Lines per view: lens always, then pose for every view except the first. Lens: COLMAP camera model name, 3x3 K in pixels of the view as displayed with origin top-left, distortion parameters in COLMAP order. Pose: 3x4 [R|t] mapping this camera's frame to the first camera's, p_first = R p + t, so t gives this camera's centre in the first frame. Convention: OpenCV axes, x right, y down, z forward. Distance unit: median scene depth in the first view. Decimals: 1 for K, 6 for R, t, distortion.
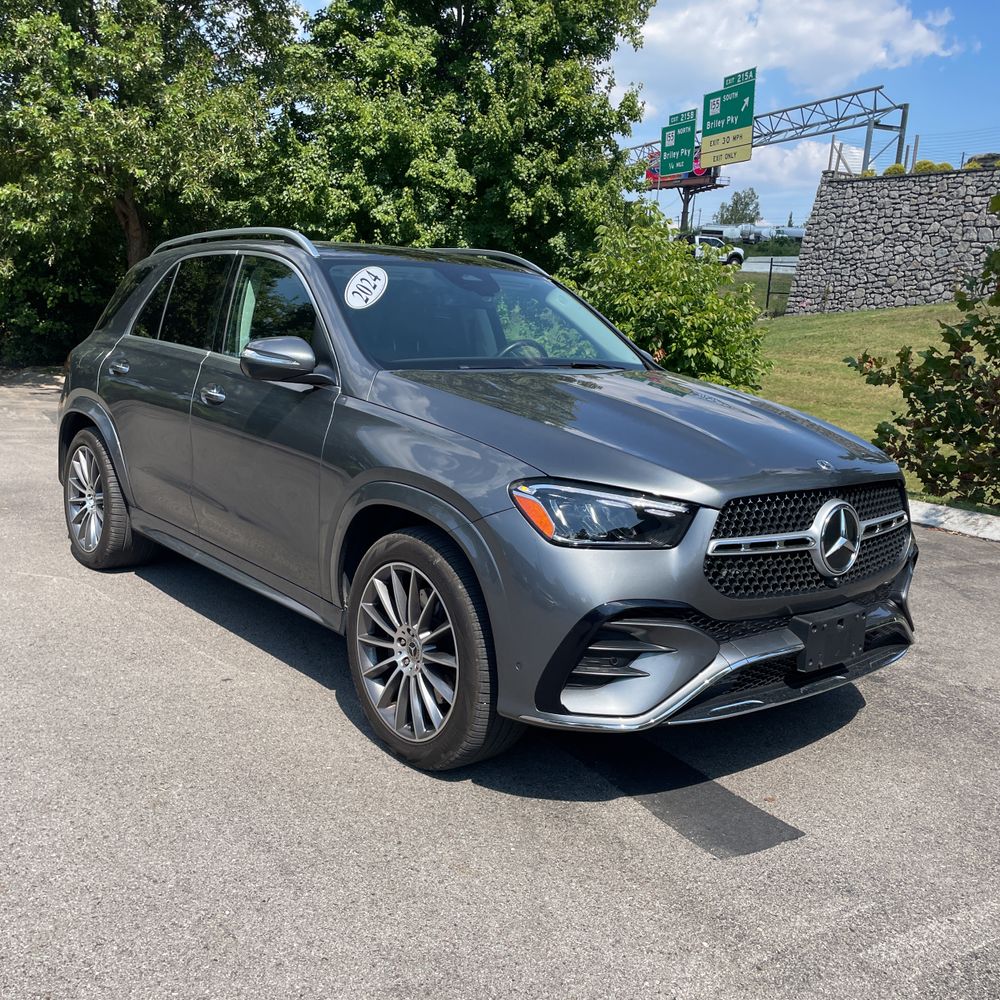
lens RADIAL K [[1023.1, 0, 520.2], [0, 1023.1, 500.5], [0, 0, 1]] dist [0.032069, 0.000000]
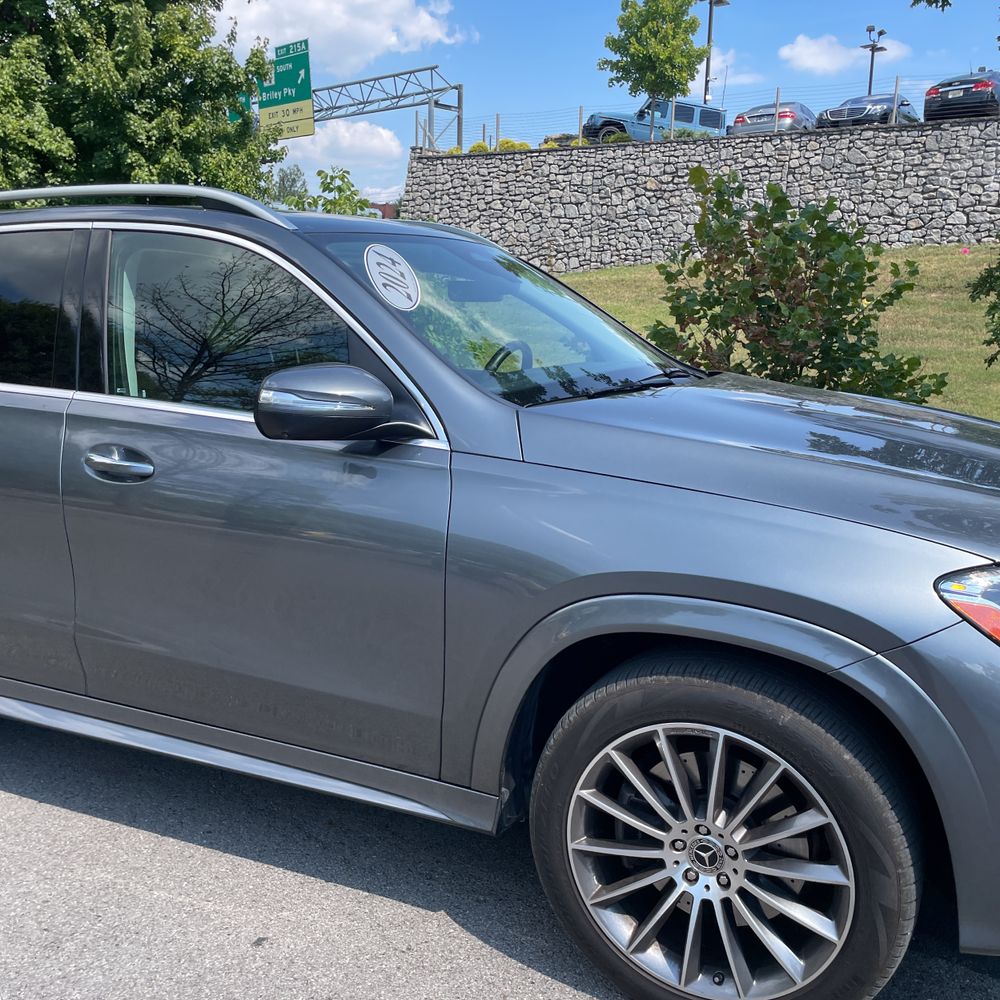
lens RADIAL K [[1023.1, 0, 507.6], [0, 1023.1, 502.4], [0, 0, 1]] dist [0.032069, 0.000000]
pose [[0.912929, -0.114796, 0.391640, -0.053493], [0.106318, 0.993387, 0.043348, -0.013284], [-0.394026, 0.002065, 0.919097, 0.057860]]
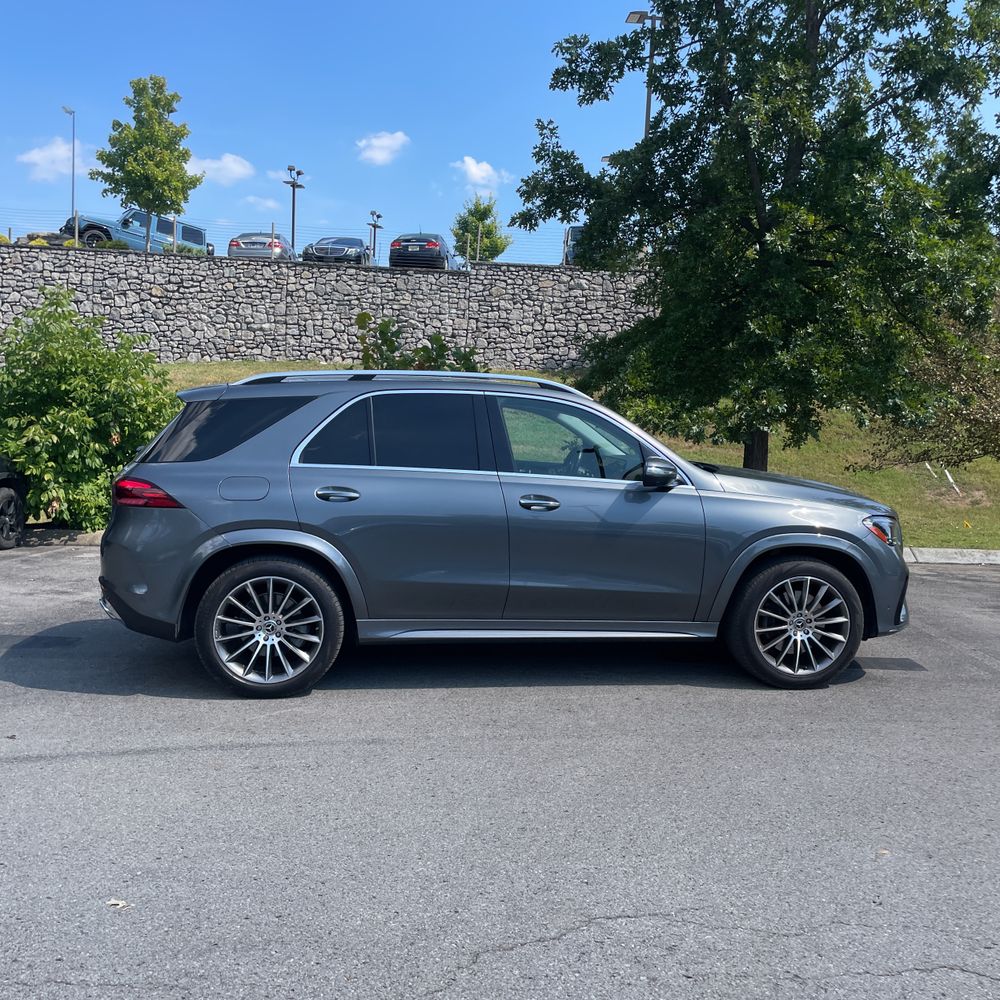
lens RADIAL K [[1023.1, 0, 503.1], [0, 1023.1, 496.1], [0, 0, 1]] dist [0.032069, 0.000000]
pose [[0.536987, -0.094169, 0.838318, -0.230978], [0.138684, 0.990084, 0.022382, -0.023535], [-0.832113, 0.104243, 0.544722, 0.052280]]
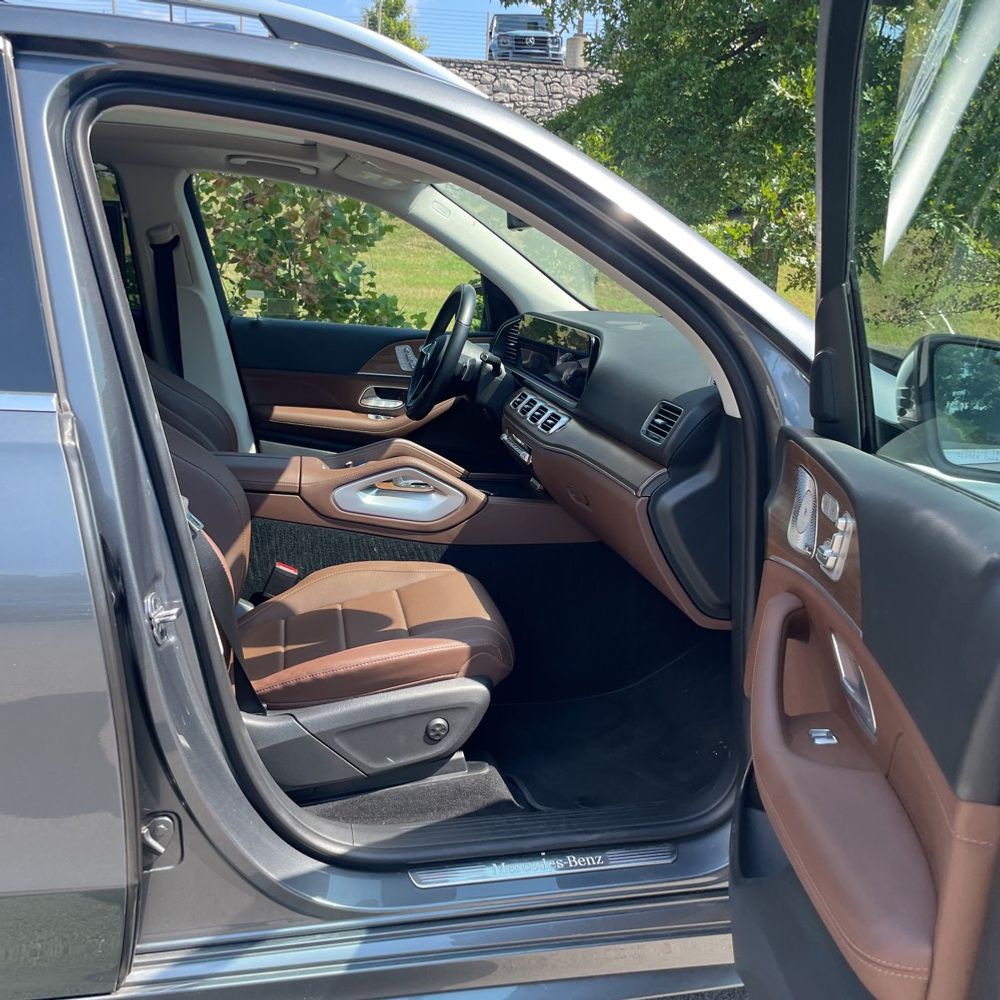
lens RADIAL K [[1023.1, 0, 519.5], [0, 1023.1, 482.2], [0, 0, 1]] dist [0.032069, 0.000000]
pose [[0.466093, -0.213416, 0.858610, -0.081286], [0.134965, 0.976263, 0.169394, -0.025461], [-0.874381, 0.036929, 0.483833, 0.128467]]
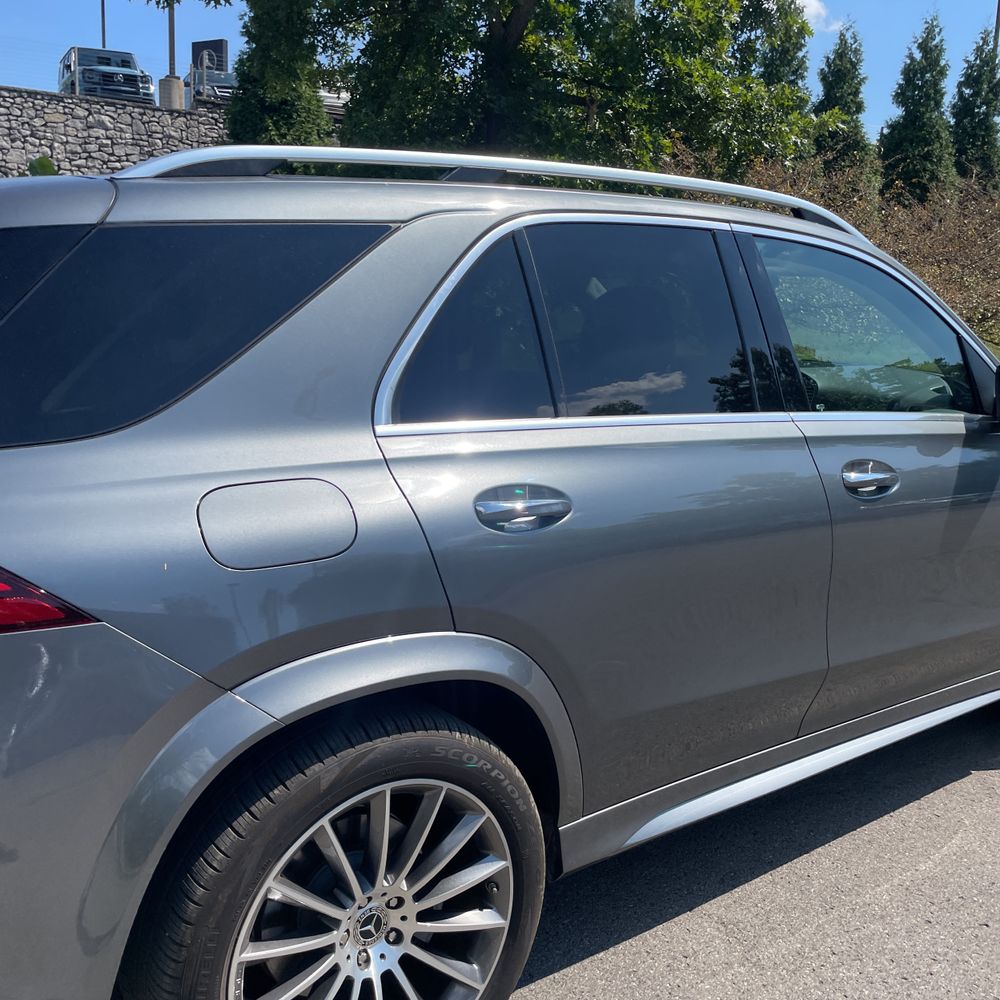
lens RADIAL K [[1023.1, 0, 484.1], [0, 1023.1, 487.4], [0, 0, 1]] dist [0.032069, 0.000000]
pose [[0.072248, -0.215474, 0.973833, -0.146683], [0.149453, 0.967700, 0.203029, -0.040314], [-0.986126, 0.130874, 0.102118, 0.186940]]
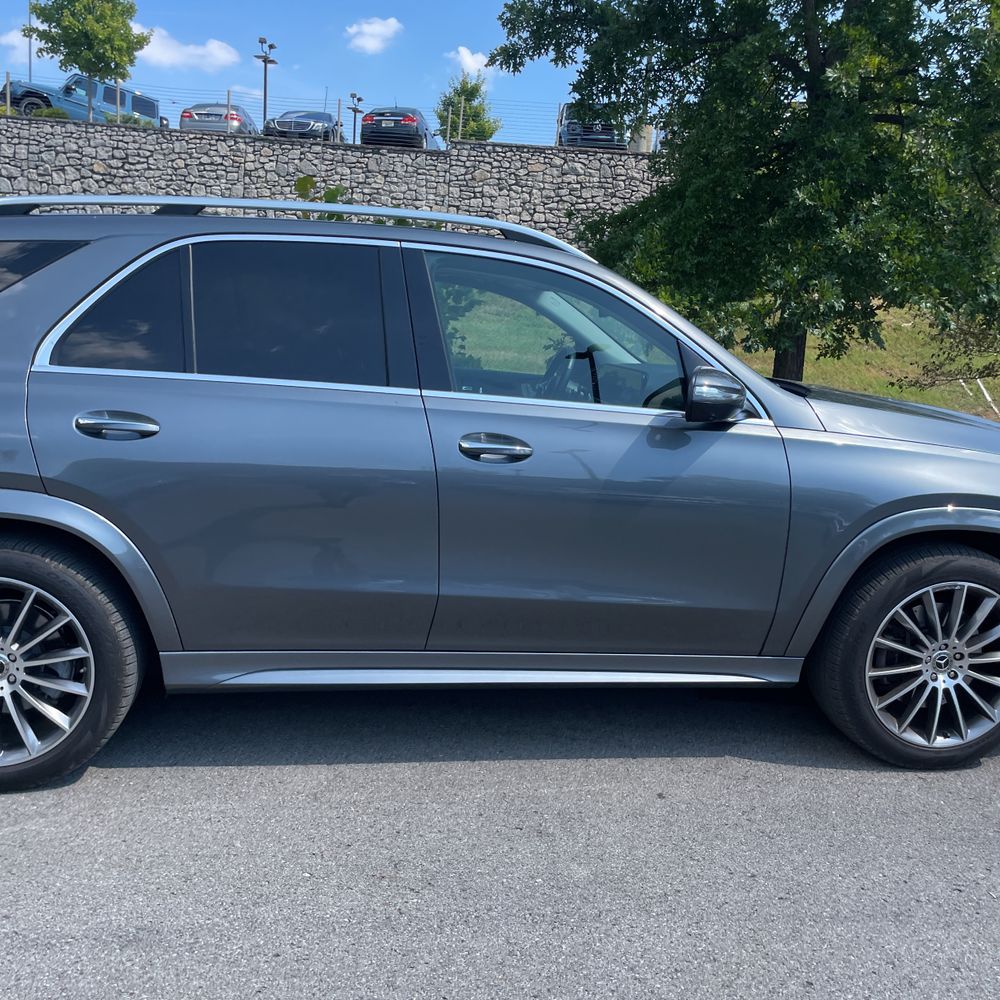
lens RADIAL K [[1023.1, 0, 479.2], [0, 1023.1, 501.3], [0, 0, 1]] dist [0.032069, 0.000000]
pose [[0.547659, -0.162599, 0.820751, -0.147579], [0.119447, 0.986082, 0.115650, -0.023988], [-0.828132, 0.034700, 0.559458, 0.097853]]
